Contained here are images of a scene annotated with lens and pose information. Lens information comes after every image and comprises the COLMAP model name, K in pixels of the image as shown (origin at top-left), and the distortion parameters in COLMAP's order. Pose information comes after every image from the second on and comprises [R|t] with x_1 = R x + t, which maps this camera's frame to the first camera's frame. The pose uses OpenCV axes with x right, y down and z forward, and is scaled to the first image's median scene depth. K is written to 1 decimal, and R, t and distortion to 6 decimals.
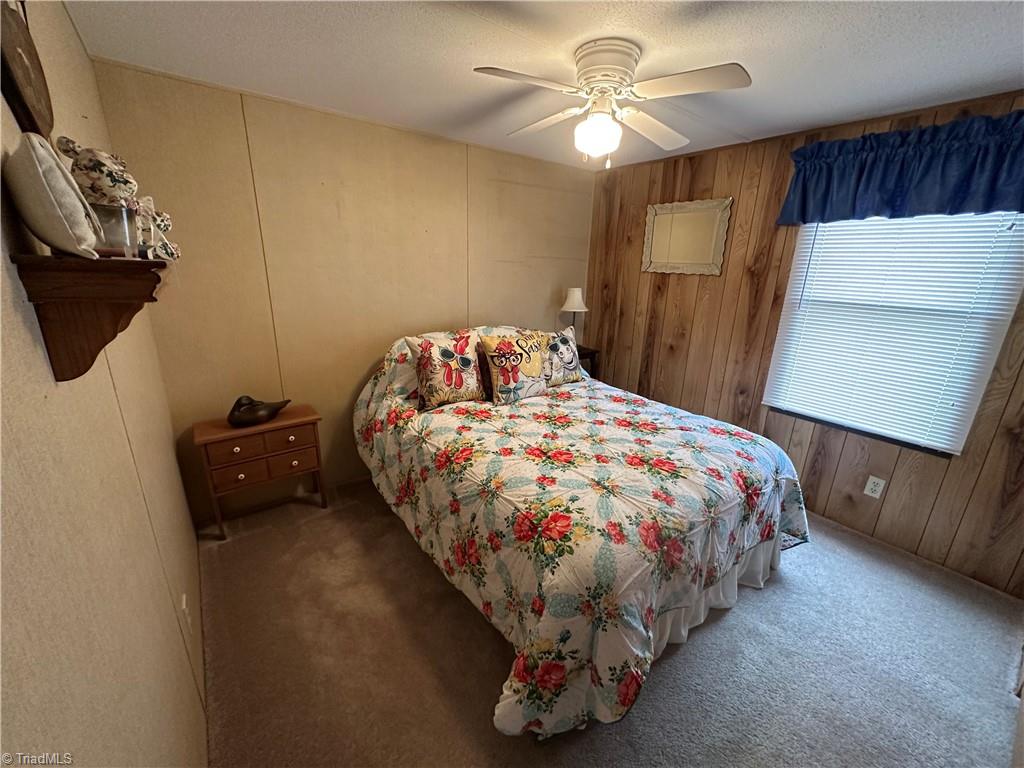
lens RADIAL K [[407.4, 0, 511.4], [0, 407.4, 385.0], [0, 0, 1]] dist [-0.004177, 0.001046]
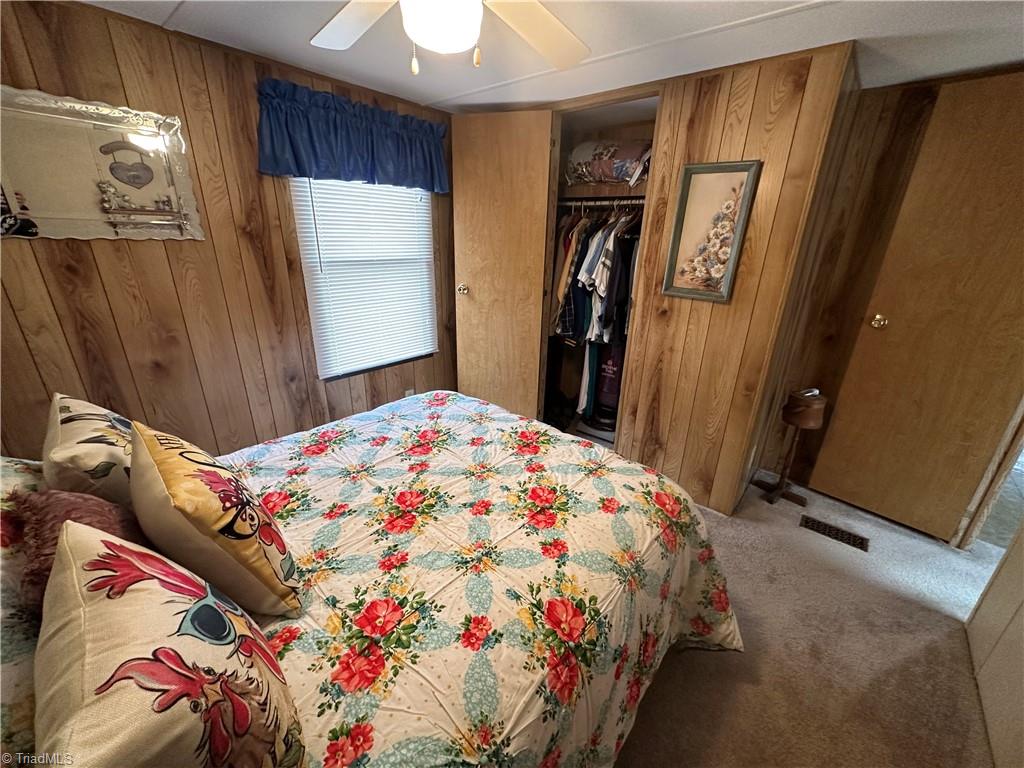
lens RADIAL K [[407.4, 0, 512.8], [0, 407.4, 383.8], [0, 0, 1]] dist [-0.004177, 0.001046]
pose [[-0.198565, -0.376760, 0.904778, -0.398316], [0.249039, 0.873465, 0.418376, -0.287188], [-0.947919, 0.308400, -0.079612, 0.855265]]
